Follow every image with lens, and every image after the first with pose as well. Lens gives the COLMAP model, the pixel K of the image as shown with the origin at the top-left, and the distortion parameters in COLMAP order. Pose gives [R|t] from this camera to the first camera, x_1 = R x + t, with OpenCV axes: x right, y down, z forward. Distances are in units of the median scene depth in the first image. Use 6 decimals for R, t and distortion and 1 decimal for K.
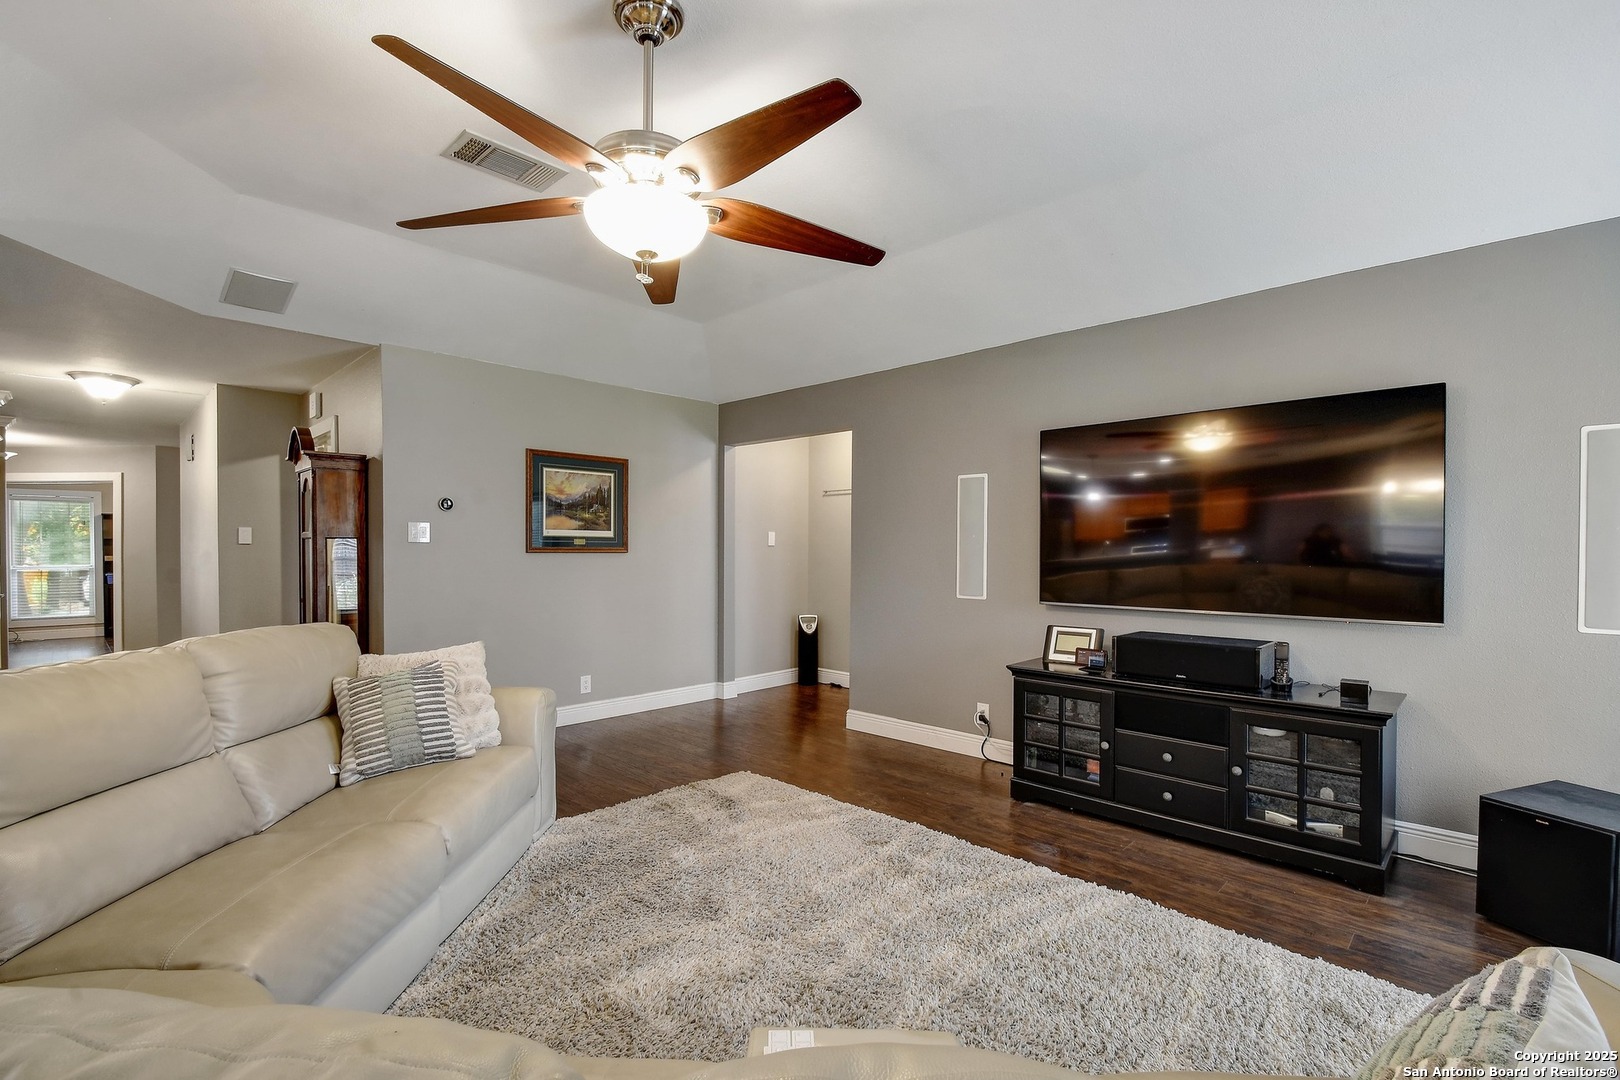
lens RADIAL K [[712.1, 0, 801.8], [0, 712.1, 553.0], [0, 0, 1]] dist [-0.008679, -0.000434]
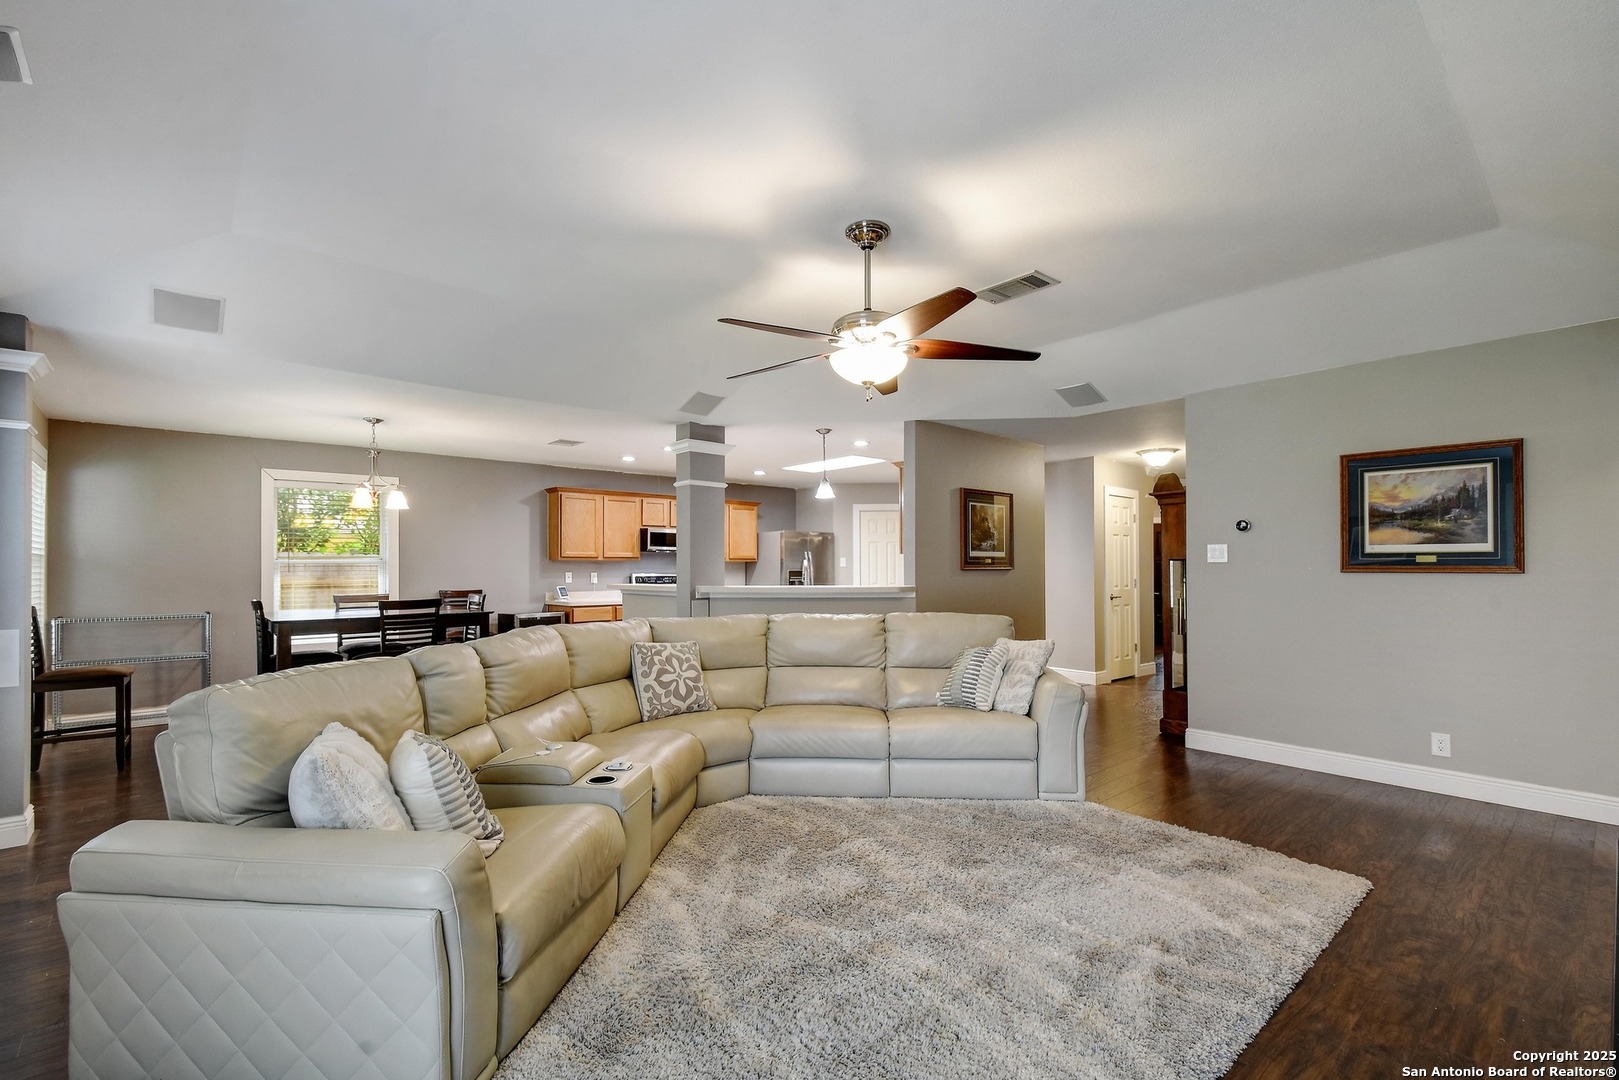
lens RADIAL K [[715.6, 0, 808.3], [0, 715.6, 566.6], [0, 0, 1]] dist [0.000914, -0.000486]
pose [[-0.073823, -0.003046, -0.997267, 0.820436], [-0.002704, 0.999992, -0.002854, -0.005219], [0.997268, 0.002486, -0.073830, 0.595625]]
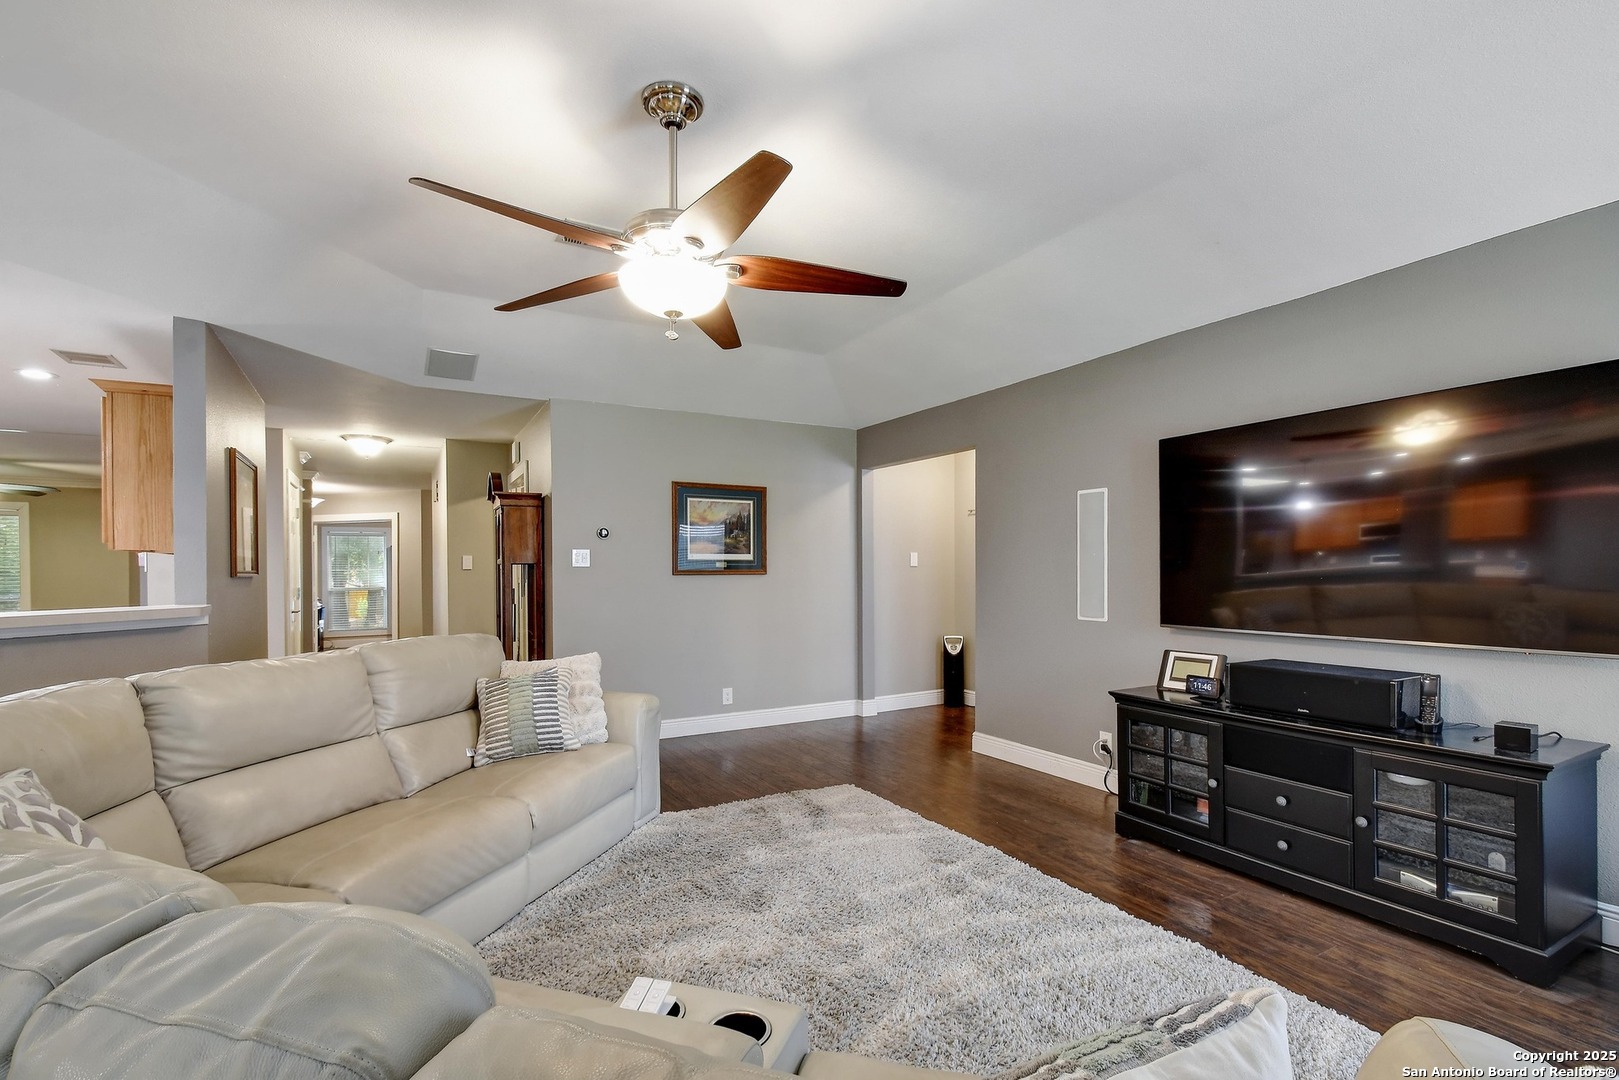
lens RADIAL K [[715.6, 0, 808.3], [0, 715.6, 566.6], [0, 0, 1]] dist [0.000914, -0.000486]
pose [[0.961626, -0.009480, -0.274201, 0.182381], [0.006769, 0.999918, -0.010834, -0.000015], [0.274281, 0.008562, 0.961611, -0.026345]]
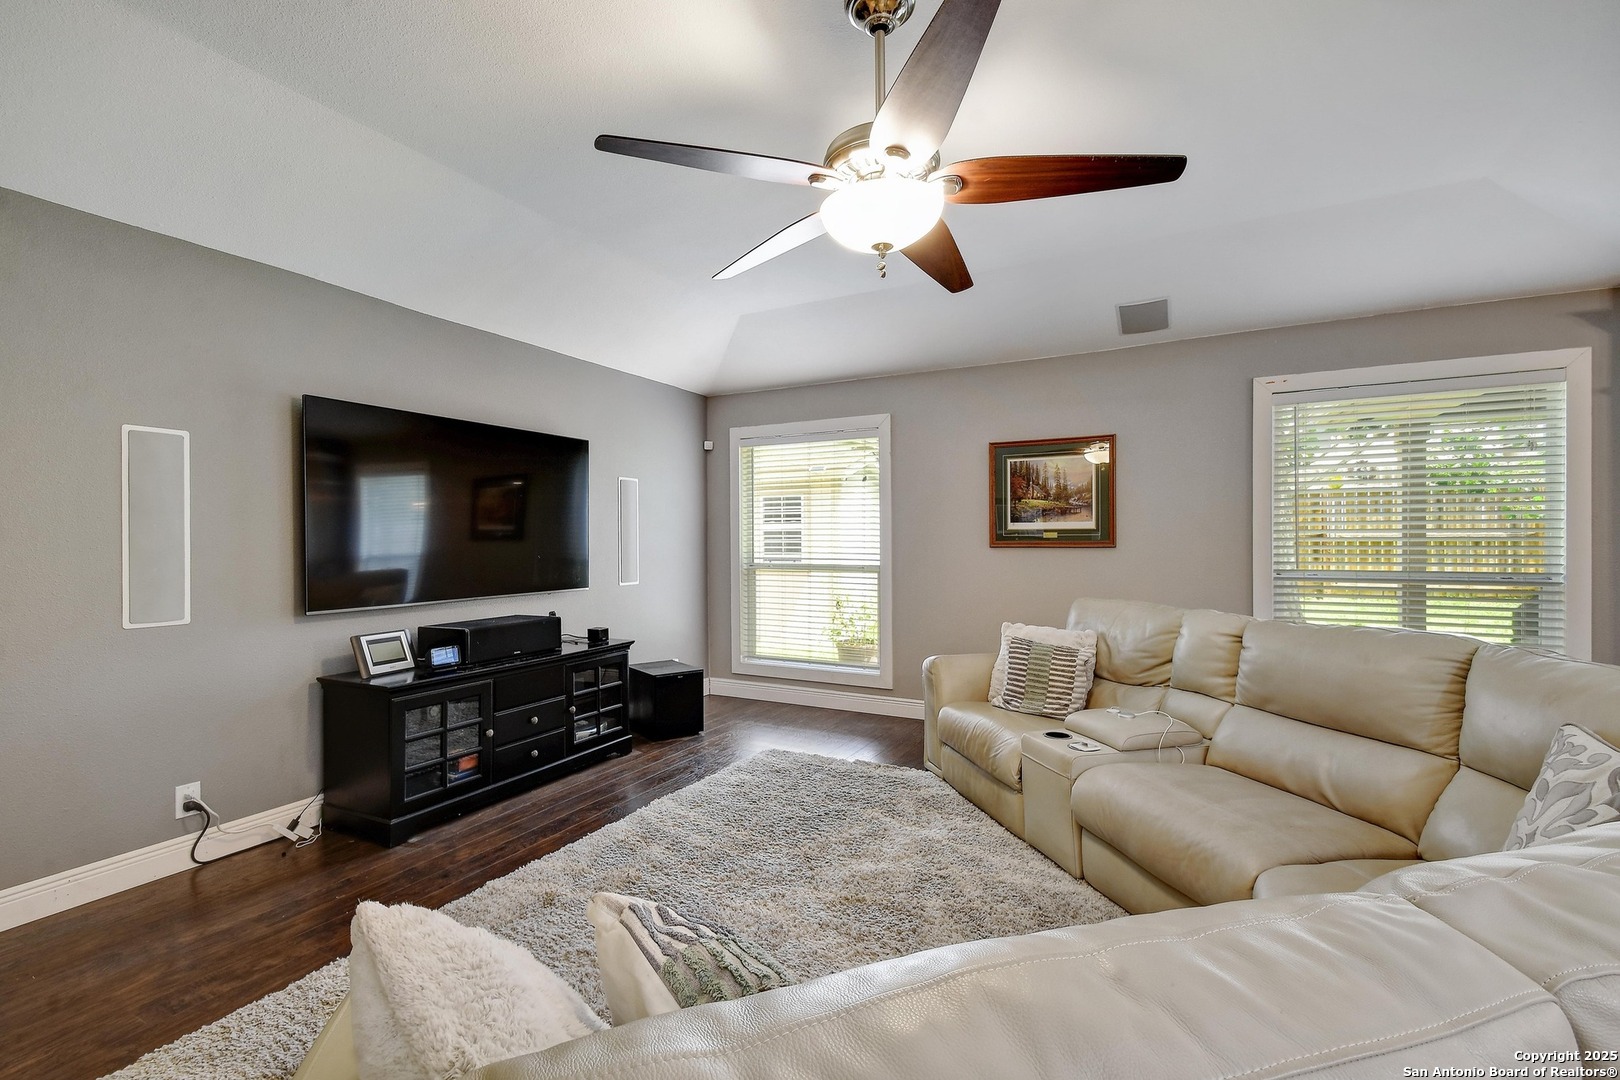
lens RADIAL K [[702.7, 0, 812.6], [0, 702.7, 545.7], [0, 0, 1]] dist [0.000408, -0.000136]
pose [[-0.269764, -0.010032, 0.962874, -0.679960], [0.013236, 0.999813, 0.014125, -0.010847], [-0.962836, 0.016555, -0.269580, 0.814951]]
